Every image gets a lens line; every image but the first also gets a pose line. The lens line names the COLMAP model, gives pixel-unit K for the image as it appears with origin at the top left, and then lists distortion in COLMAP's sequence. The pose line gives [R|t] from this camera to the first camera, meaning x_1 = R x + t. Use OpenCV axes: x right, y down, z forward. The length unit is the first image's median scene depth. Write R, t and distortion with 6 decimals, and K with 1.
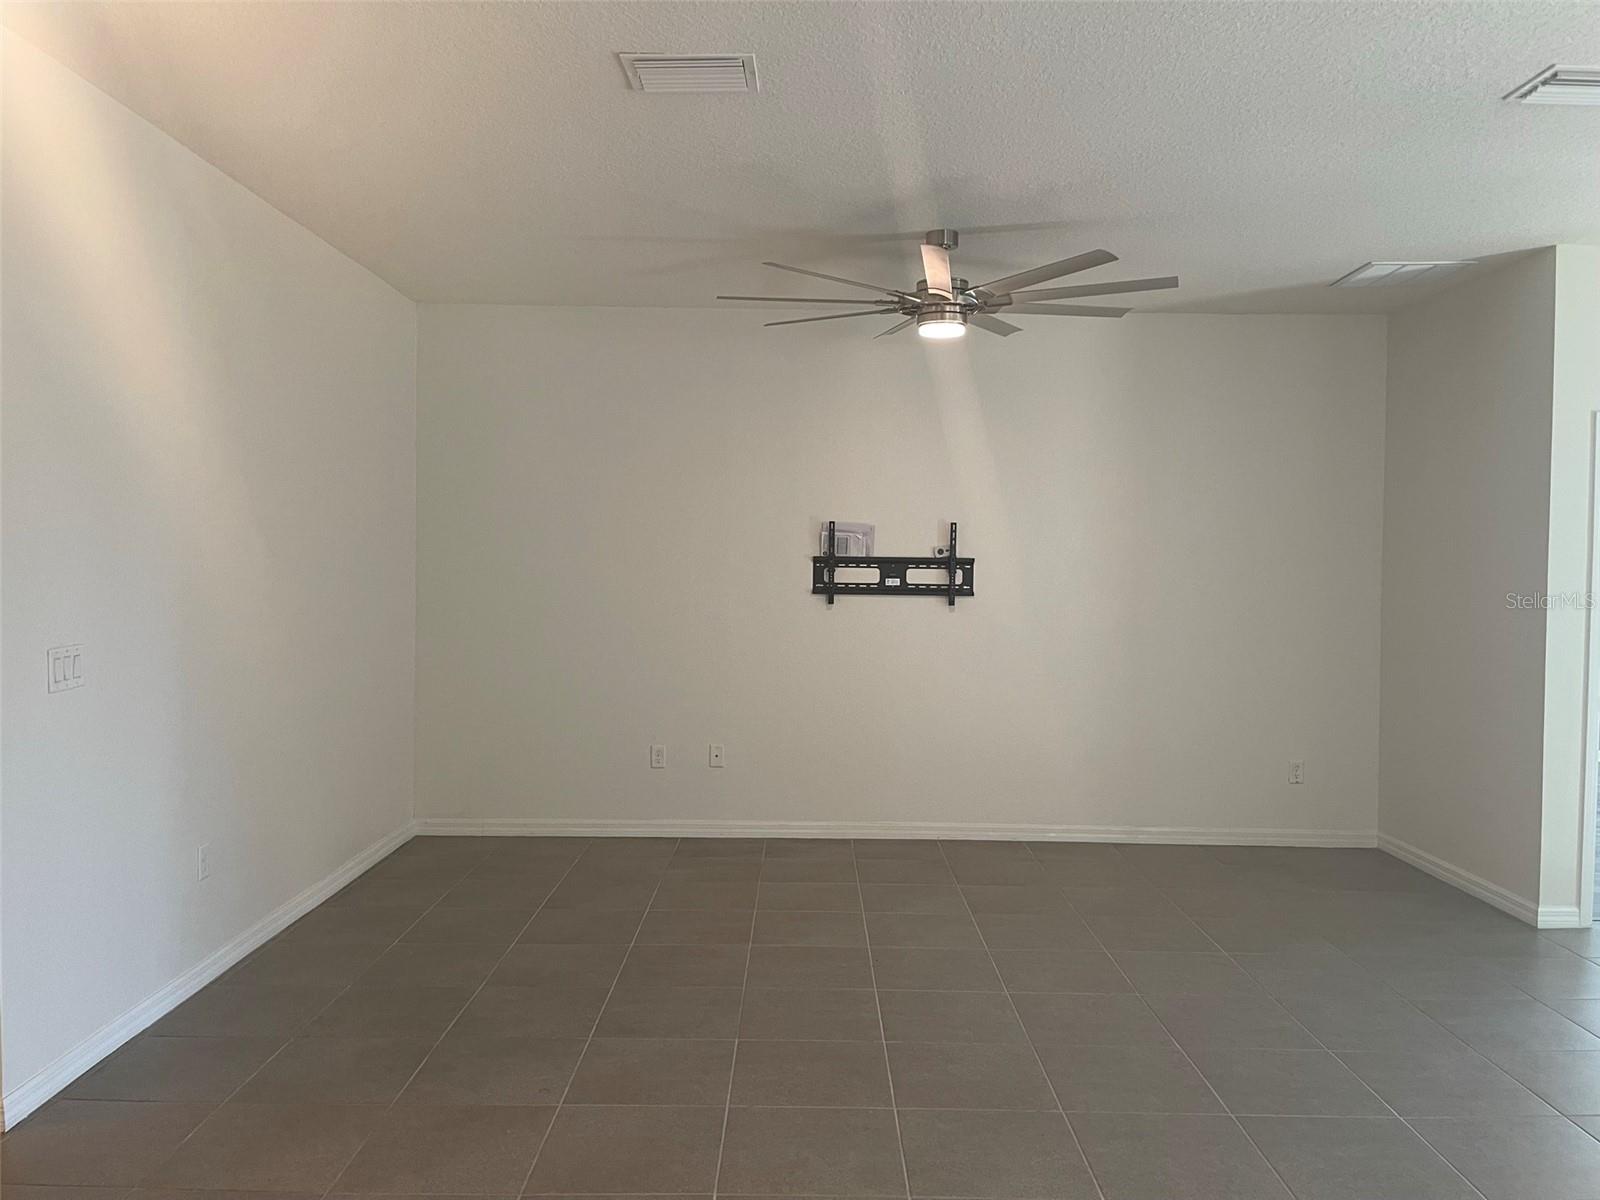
lens RADIAL K [[1259.1, 0, 797.6], [0, 1259.1, 589.5], [0, 0, 1]] dist [0.008398, 0.001246]
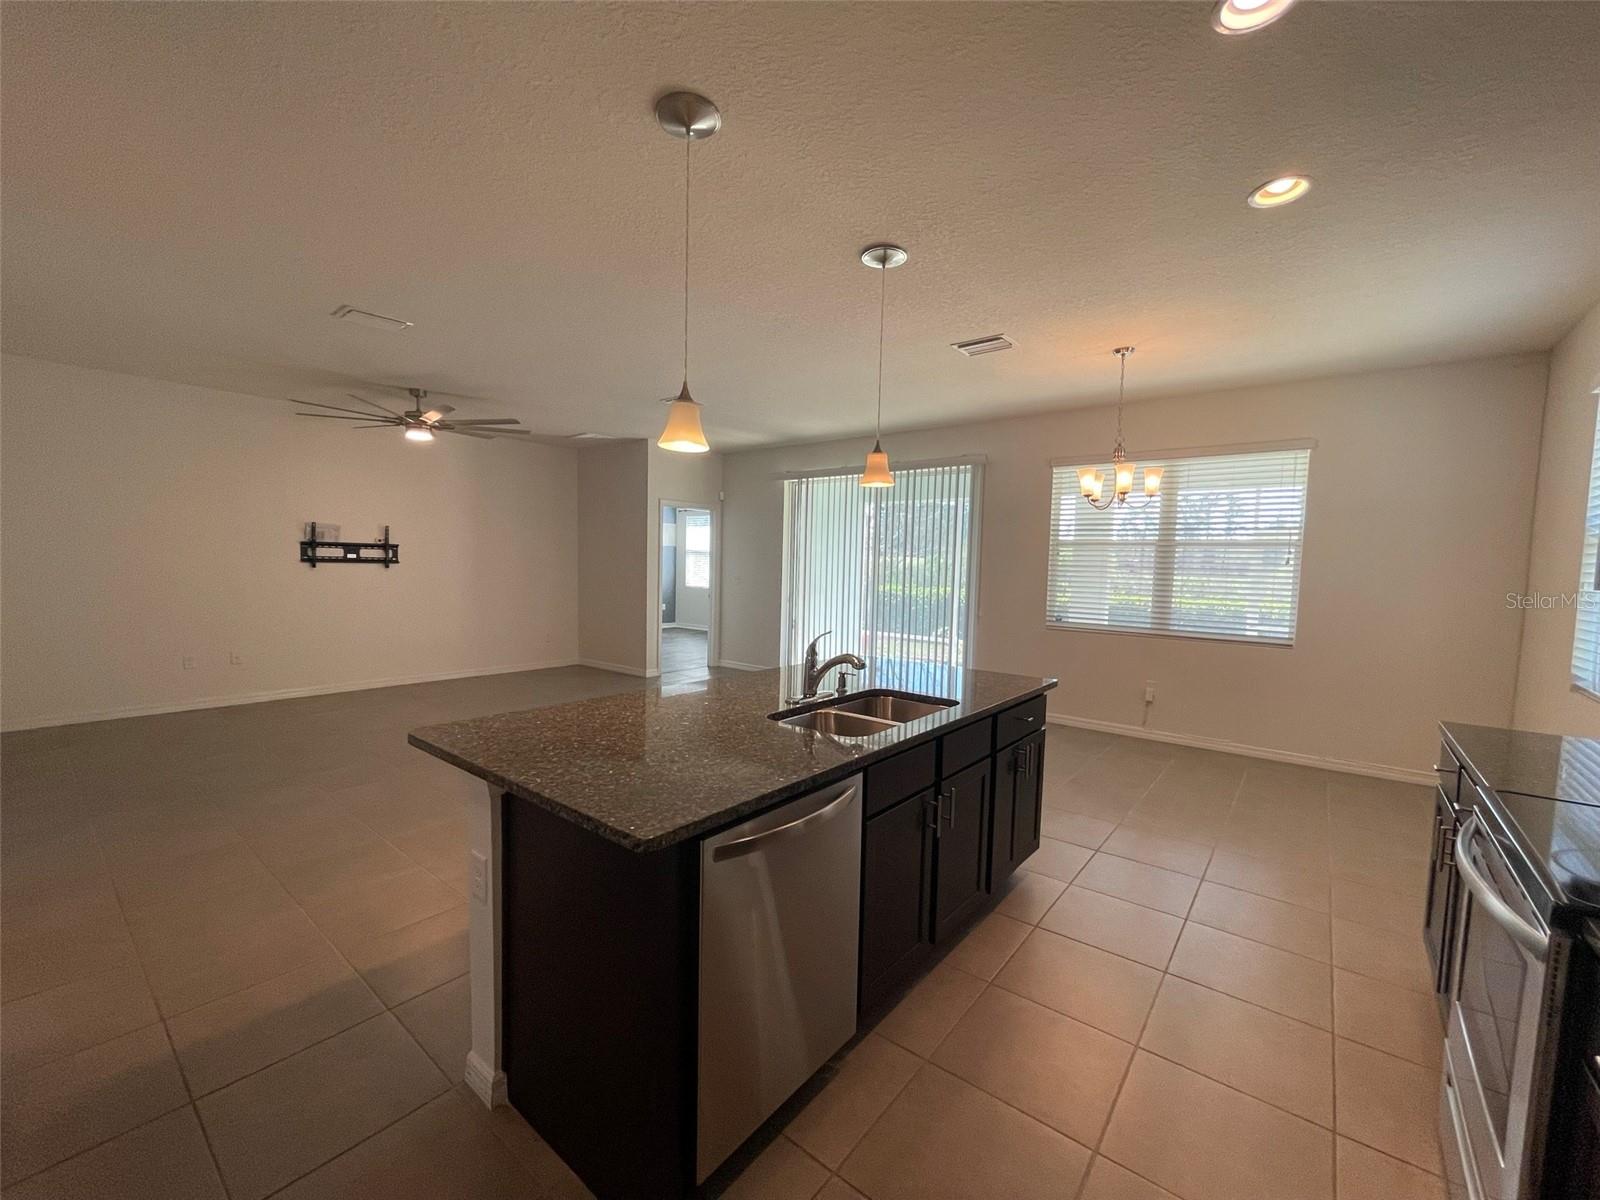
lens RADIAL K [[650.8, 0, 796.1], [0, 650.8, 601.8], [0, 0, 1]] dist [-0.000459, 0.000014]
pose [[0.619051, -0.045733, 0.784018, -0.284058], [-0.001235, 0.998245, 0.059205, 0.004277], [-0.785350, -0.037619, 0.617908, -0.140150]]
